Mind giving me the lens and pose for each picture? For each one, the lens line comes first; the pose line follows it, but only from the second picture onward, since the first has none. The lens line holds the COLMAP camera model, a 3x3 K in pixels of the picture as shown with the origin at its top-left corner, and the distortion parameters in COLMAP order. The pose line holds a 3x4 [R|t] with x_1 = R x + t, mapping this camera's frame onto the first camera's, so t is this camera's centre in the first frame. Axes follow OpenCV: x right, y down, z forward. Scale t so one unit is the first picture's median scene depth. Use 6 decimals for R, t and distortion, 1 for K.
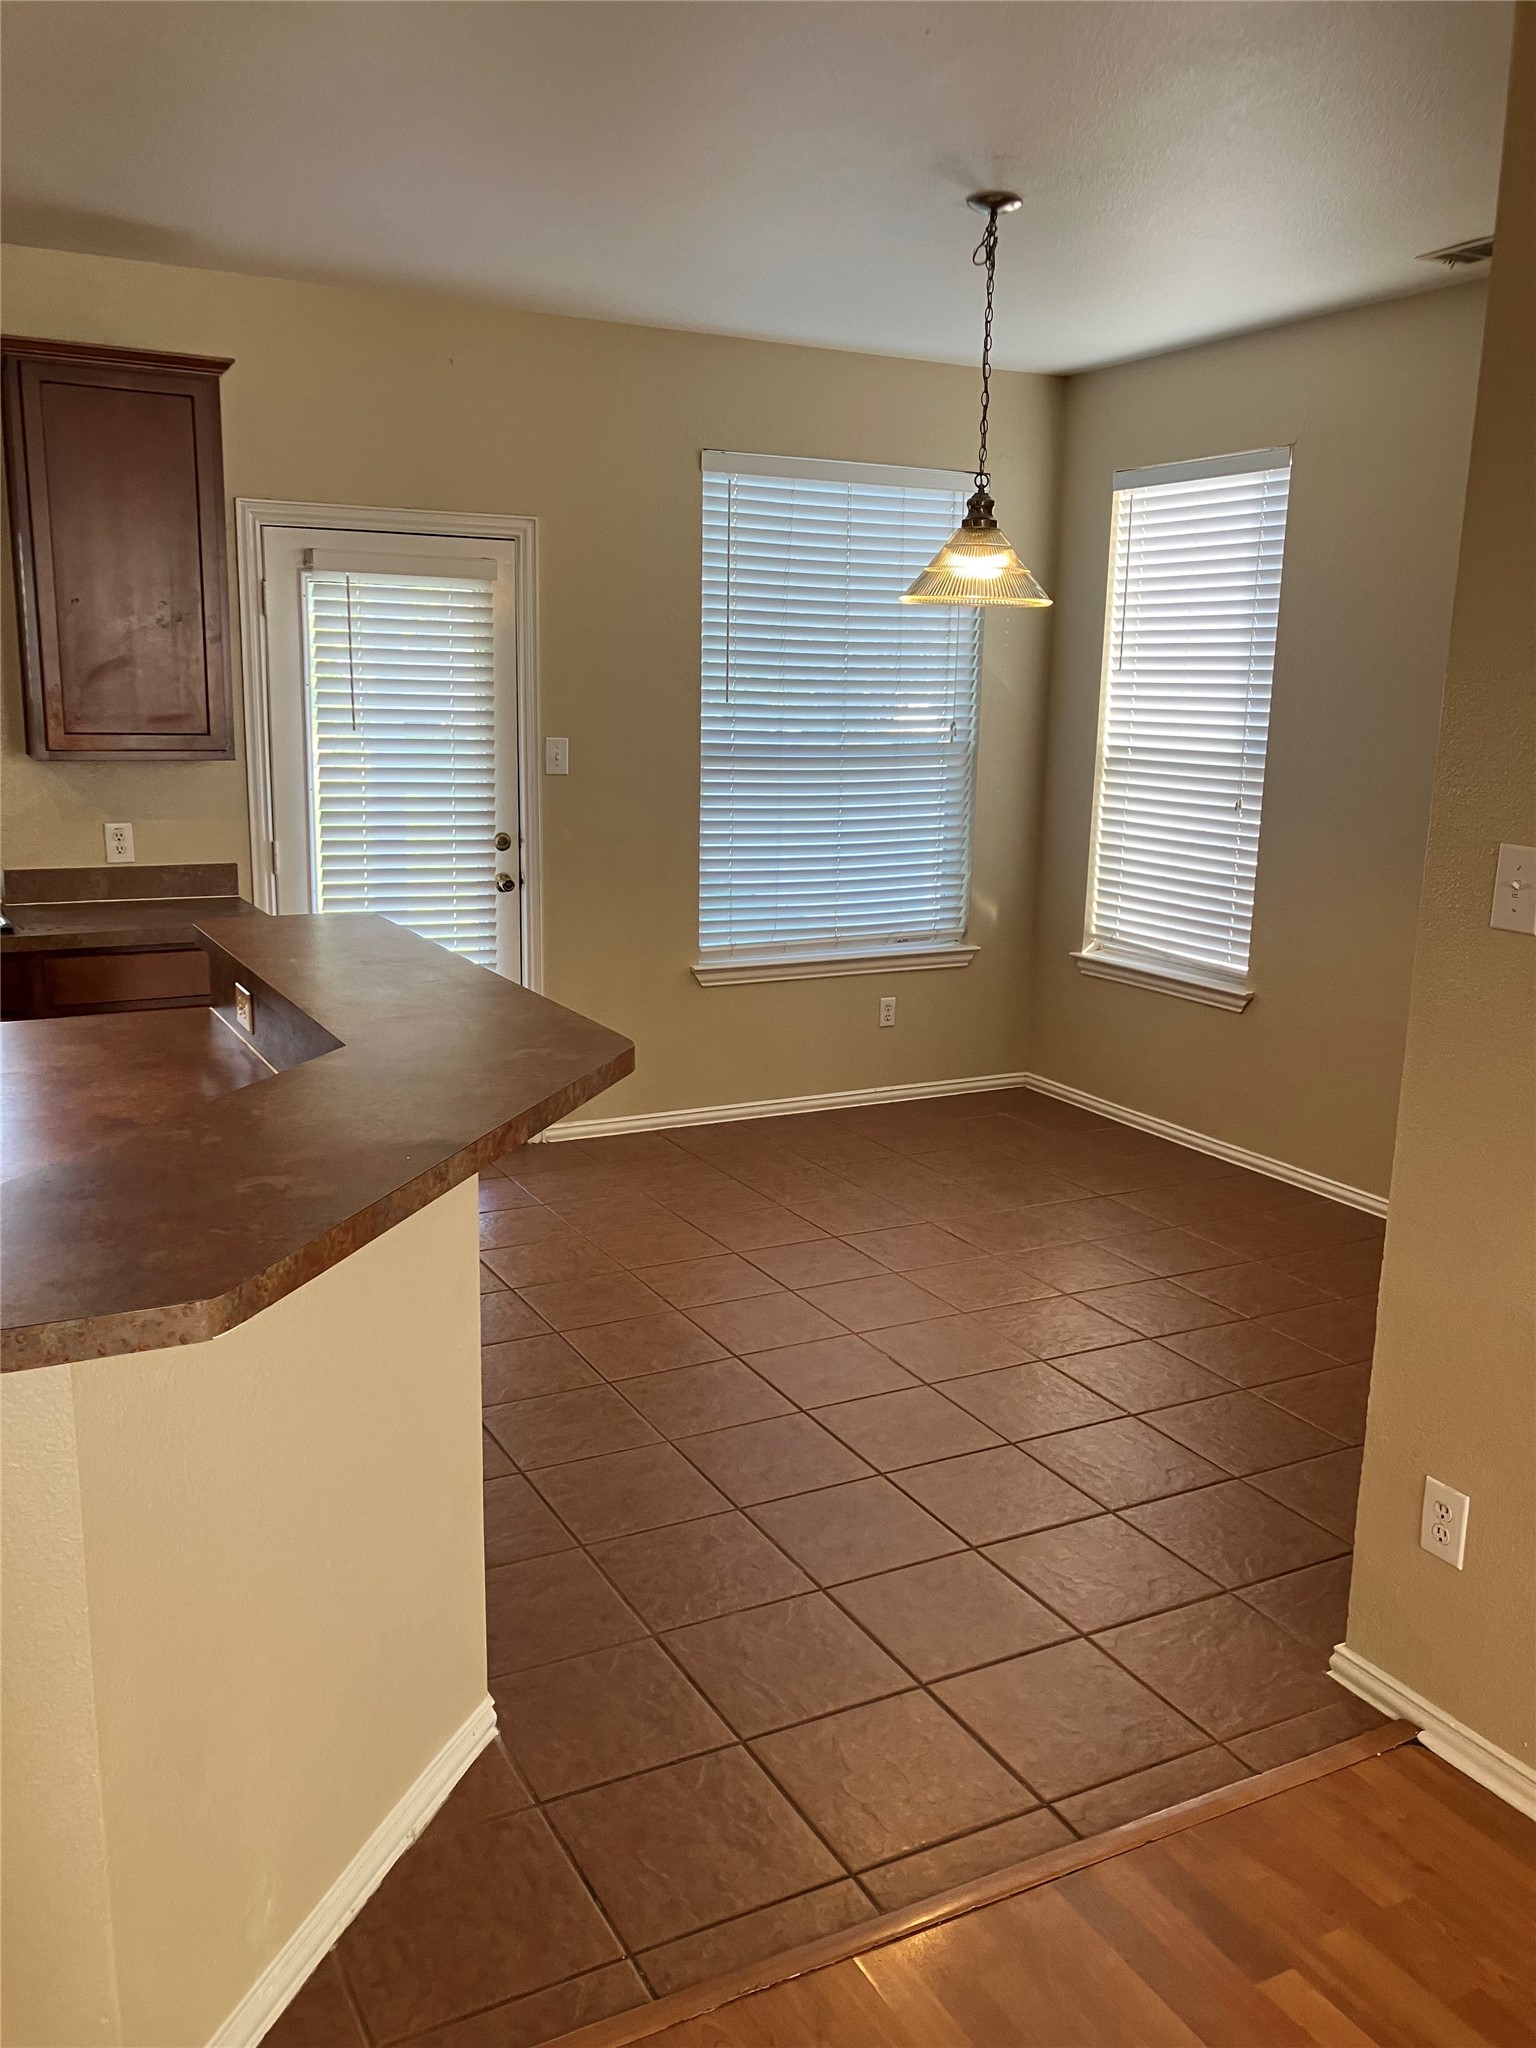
lens RADIAL K [[1694.0, 0, 767.1], [0, 1694.0, 1016.6], [0, 0, 1]] dist [0.038727, -0.007554]
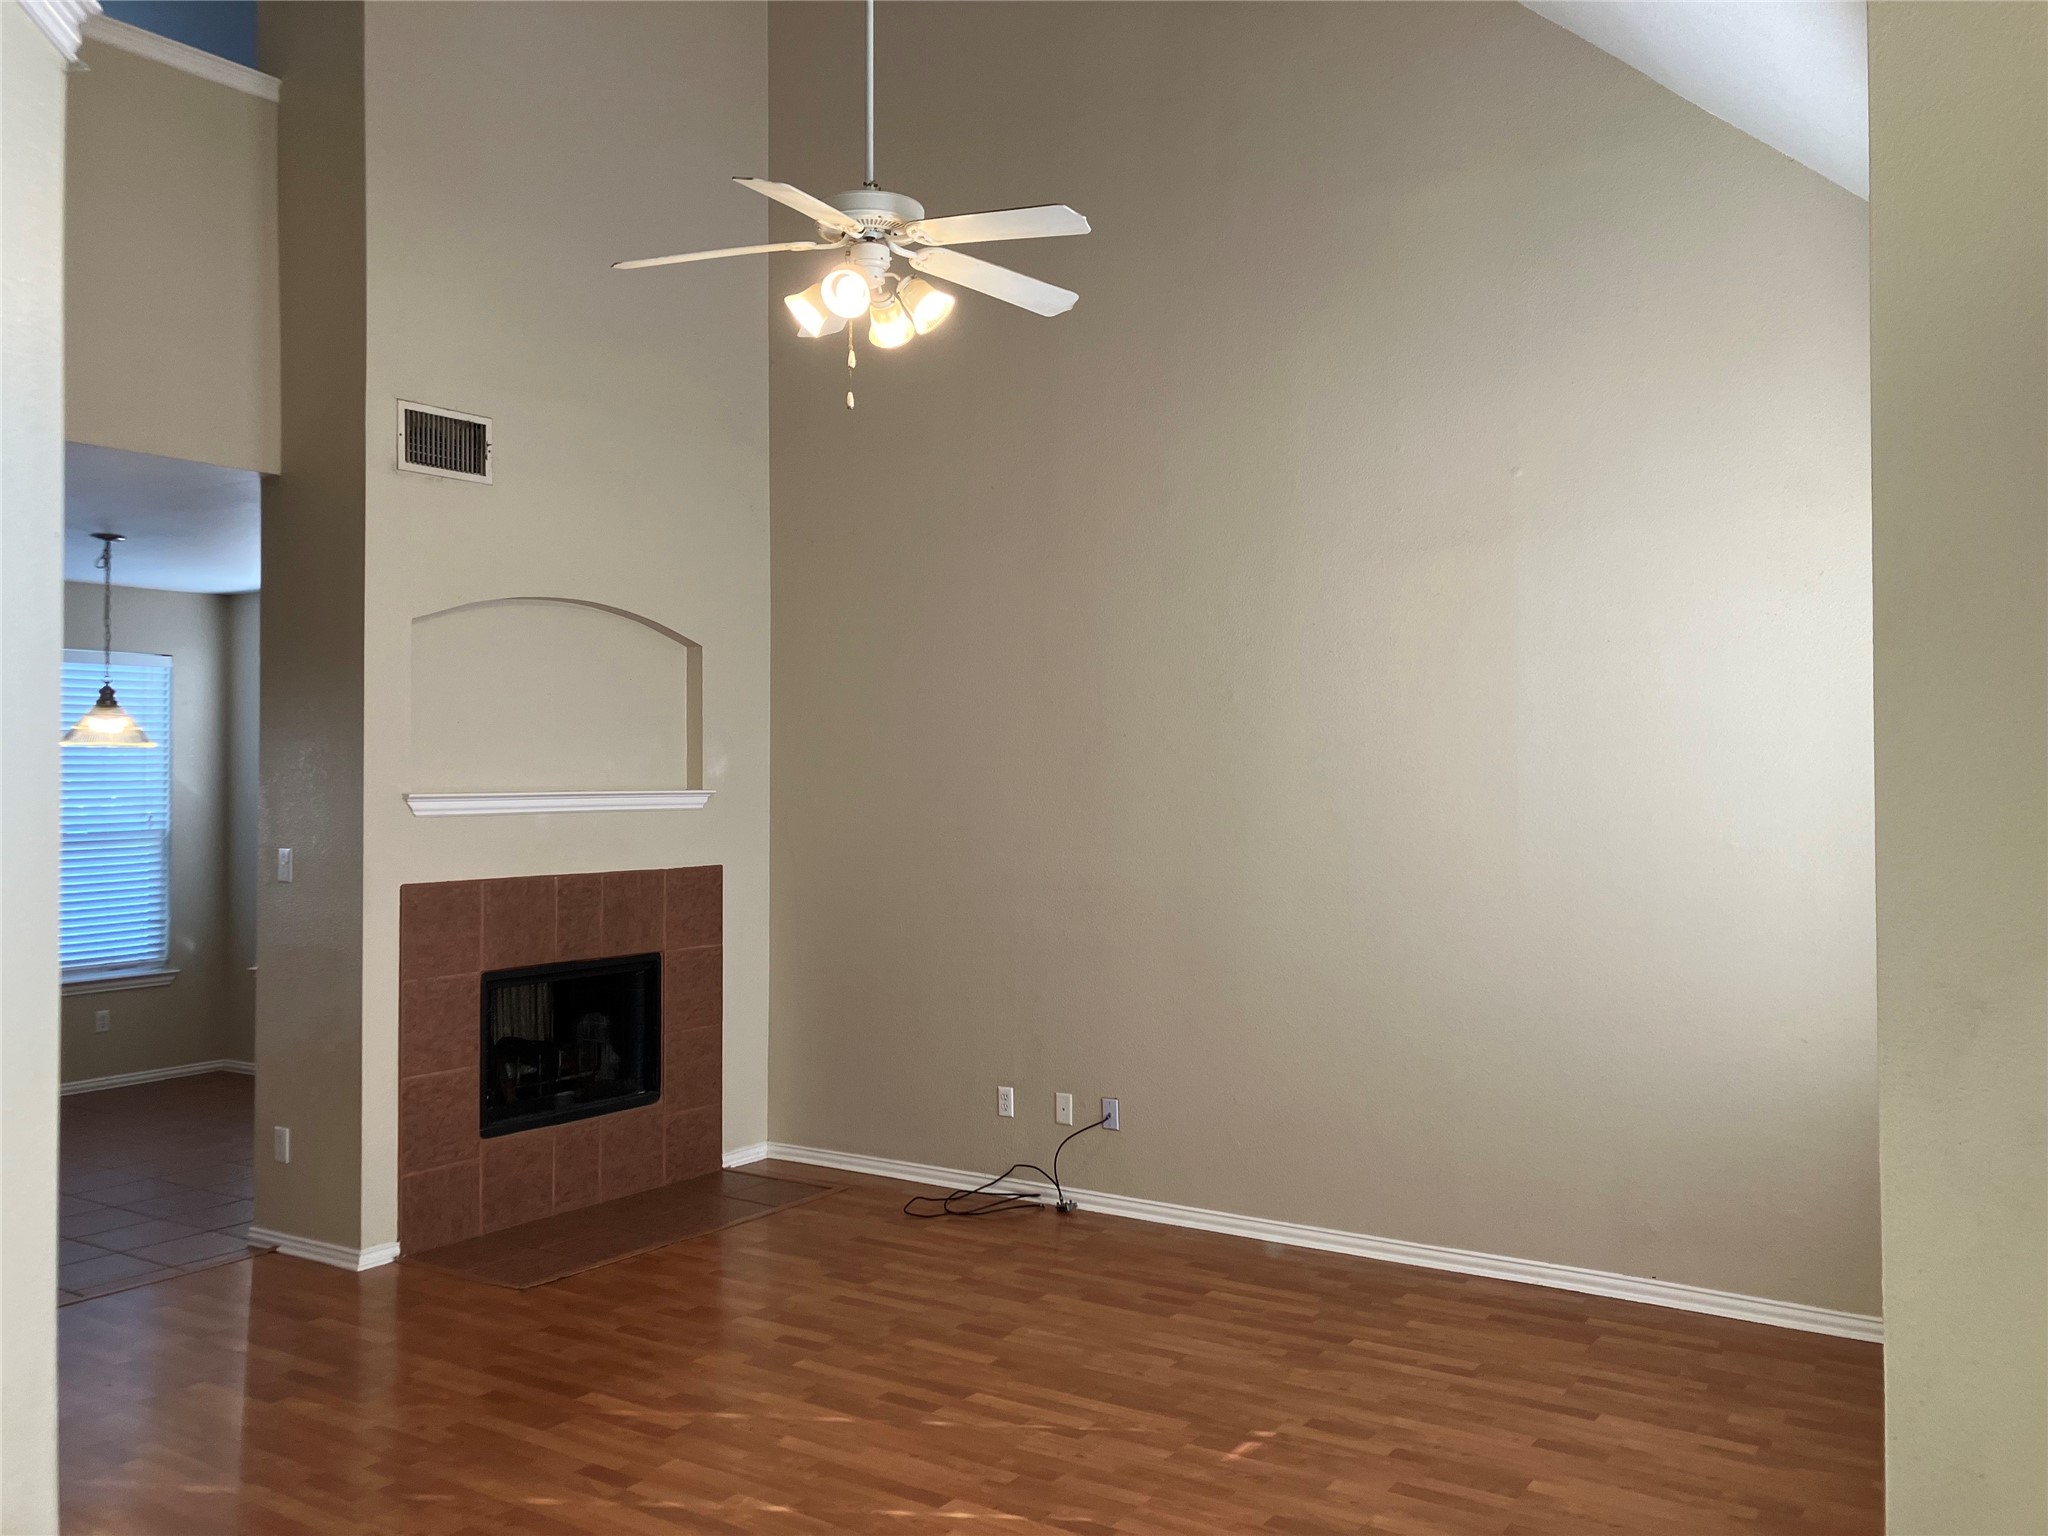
lens RADIAL K [[1694.0, 0, 1039.1], [0, 1694.0, 752.8], [0, 0, 1]] dist [0.038727, -0.007554]
pose [[0.880571, -0.013672, 0.473717, 0.085200], [0.112102, 0.977225, -0.180177, 0.123538], [-0.460465, 0.211763, 0.862049, -0.625859]]
